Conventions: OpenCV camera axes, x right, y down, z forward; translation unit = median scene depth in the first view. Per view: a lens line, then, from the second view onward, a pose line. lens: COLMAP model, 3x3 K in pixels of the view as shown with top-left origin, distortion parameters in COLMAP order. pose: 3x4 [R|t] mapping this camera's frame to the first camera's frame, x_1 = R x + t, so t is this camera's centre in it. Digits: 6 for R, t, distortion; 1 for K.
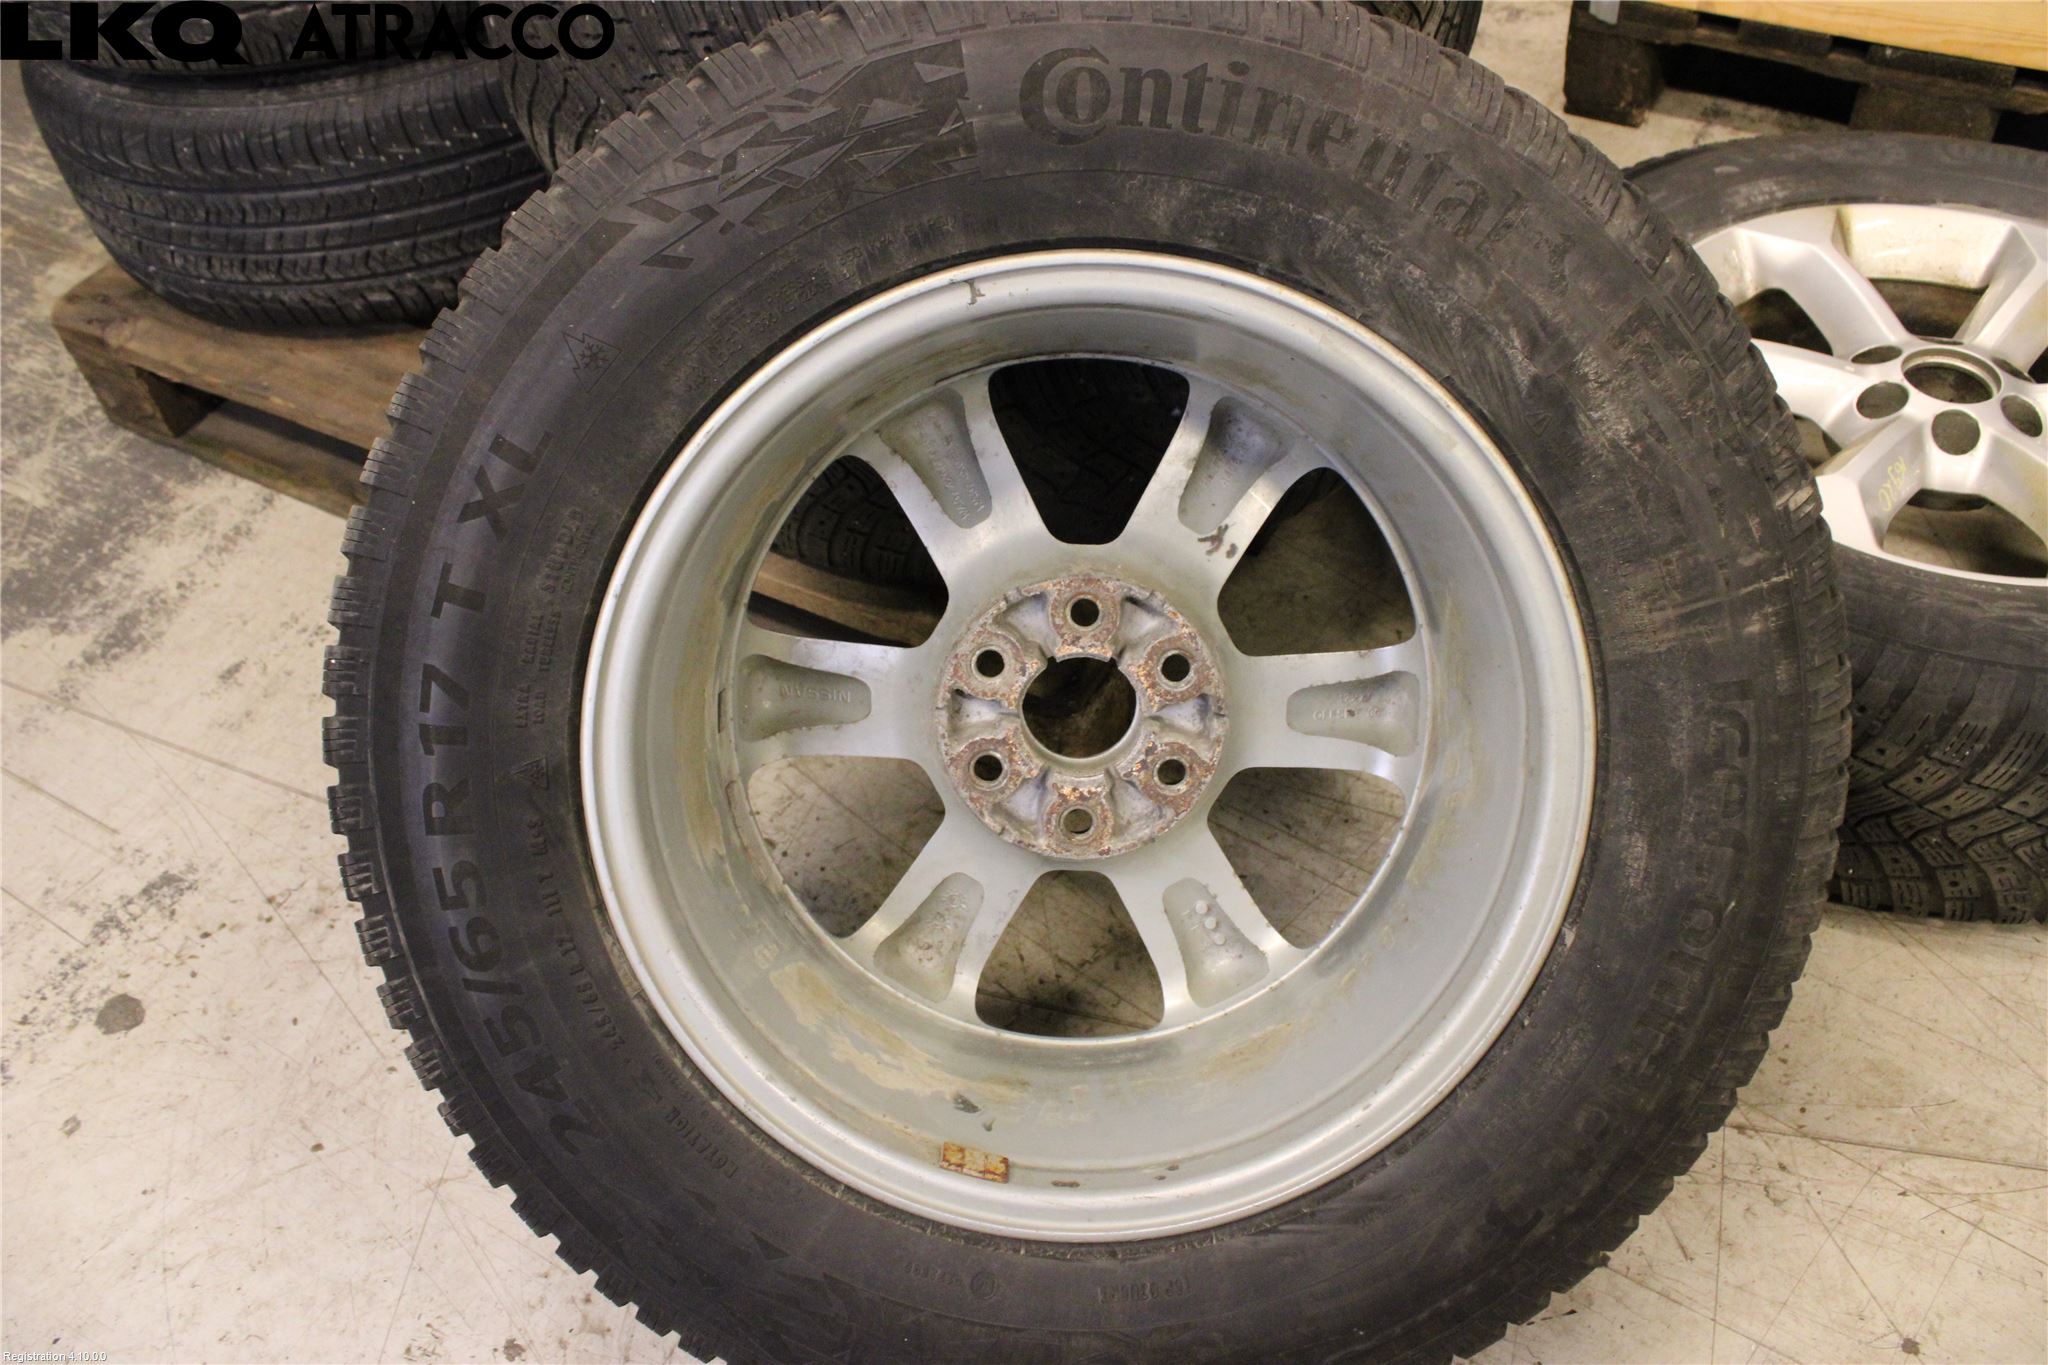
lens RADIAL K [[1686.1, 0, 1028.4], [0, 1686.1, 681.5], [0, 0, 1]] dist [-0.171491, 0.151943]
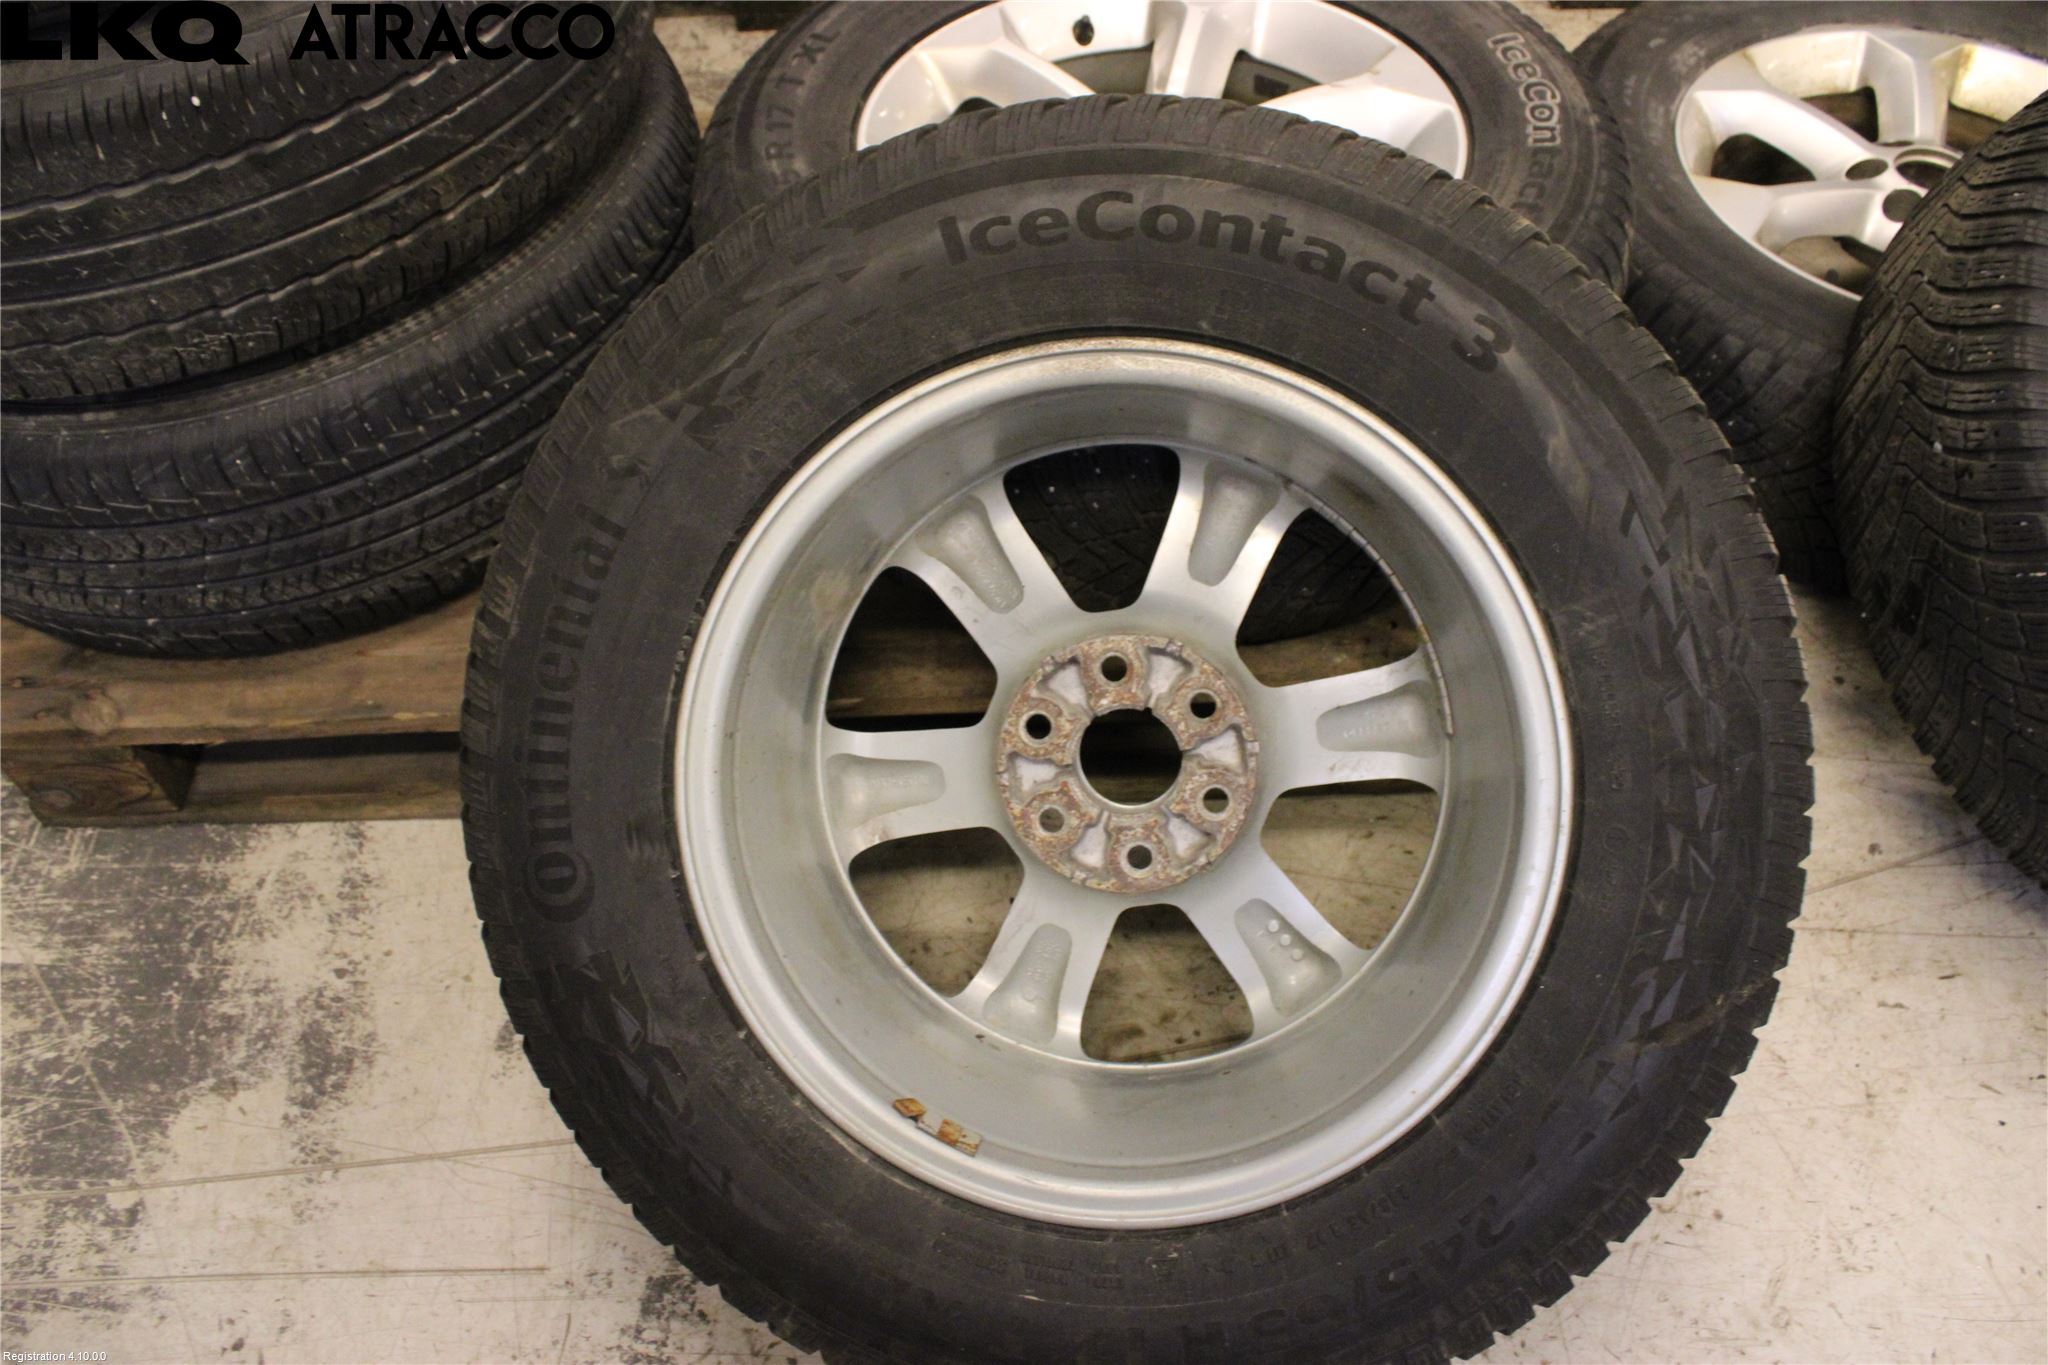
lens RADIAL K [[1686.1, 0, 1028.4], [0, 1686.1, 681.5], [0, 0, 1]] dist [-0.171491, 0.151943]
pose [[0.855256, -0.372630, 0.360118, -0.587987], [0.352151, 0.927741, 0.123639, -0.218762], [-0.380167, 0.021073, 0.924678, 0.139252]]
